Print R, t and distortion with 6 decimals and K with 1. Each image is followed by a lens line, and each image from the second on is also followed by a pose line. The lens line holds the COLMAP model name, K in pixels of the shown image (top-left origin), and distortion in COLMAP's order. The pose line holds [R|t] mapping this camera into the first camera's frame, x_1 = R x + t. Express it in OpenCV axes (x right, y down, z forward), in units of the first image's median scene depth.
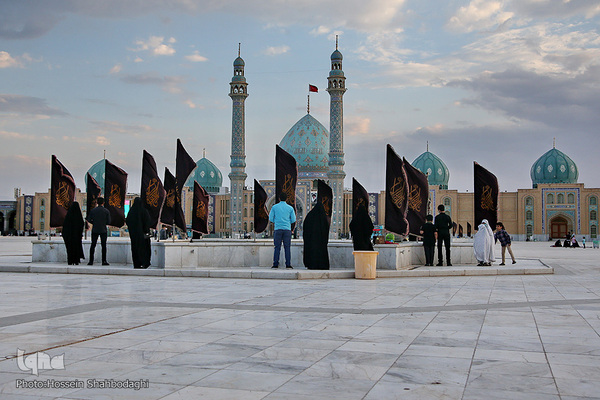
lens RADIAL K [[736.5, 0, 289.7], [0, 736.5, 191.8], [0, 0, 1]] dist [0.119465, 0.000000]
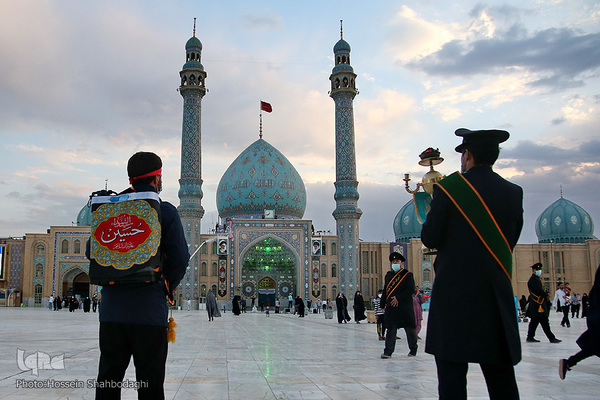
lens RADIAL K [[580.9, 0, 241.5], [0, 580.9, 214.7], [0, 0, 1]] dist [-0.067770, 0.000000]
pose [[0.948408, 0.047397, 0.313490, -0.186200], [-0.016385, 0.994769, -0.100828, 0.031058], [-0.316629, 0.090490, 0.944223, 0.510194]]
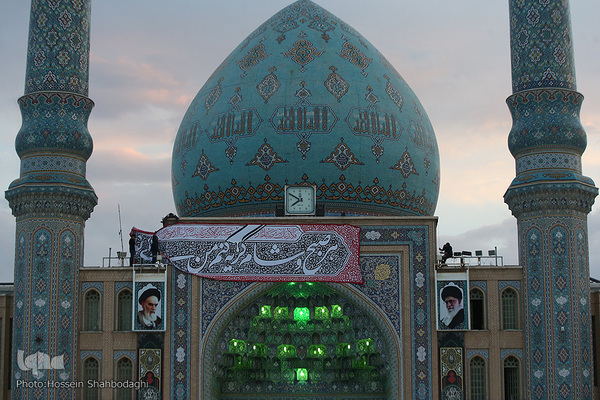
lens RADIAL K [[1353.2, 0, 293.3], [0, 1353.2, 143.3], [0, 0, 1]] dist [-0.173628, 0.000000]
pose [[0.963838, 0.056251, 0.260483, -0.103700], [-0.005213, 0.981261, -0.192612, 0.034735], [-0.266436, 0.184289, 0.946070, 0.628522]]
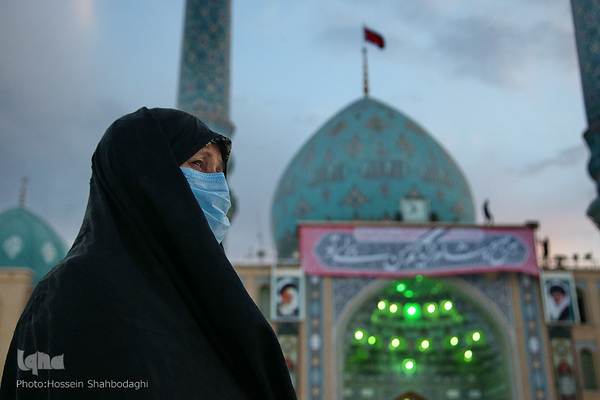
lens RADIAL K [[736.5, 0, 296.3], [0, 736.5, 196.0], [0, 0, 1]] dist [0.119465, 0.000000]
pose [[0.953056, 0.098687, 0.286262, -0.108348], [-0.009147, 0.954349, -0.298554, 0.045190], [-0.302657, 0.281920, 0.910450, 0.775930]]
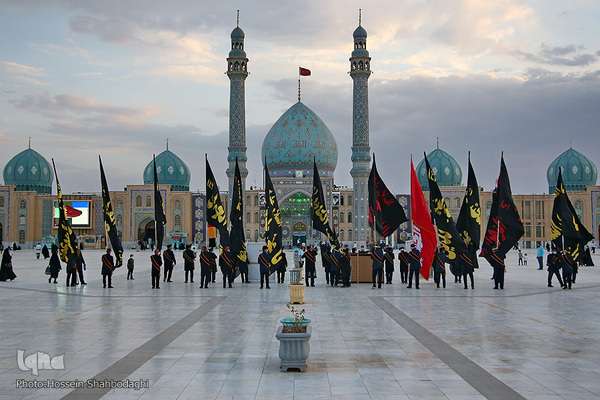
lens RADIAL K [[736.5, 0, 302.8], [0, 736.5, 185.9], [0, 0, 1]] dist [0.119465, 0.000000]
pose [[0.957330, 0.010410, 0.288810, -0.236127], [-0.007119, 0.999897, -0.012441, 0.002869], [-0.288910, 0.009854, 0.957306, 0.199453]]
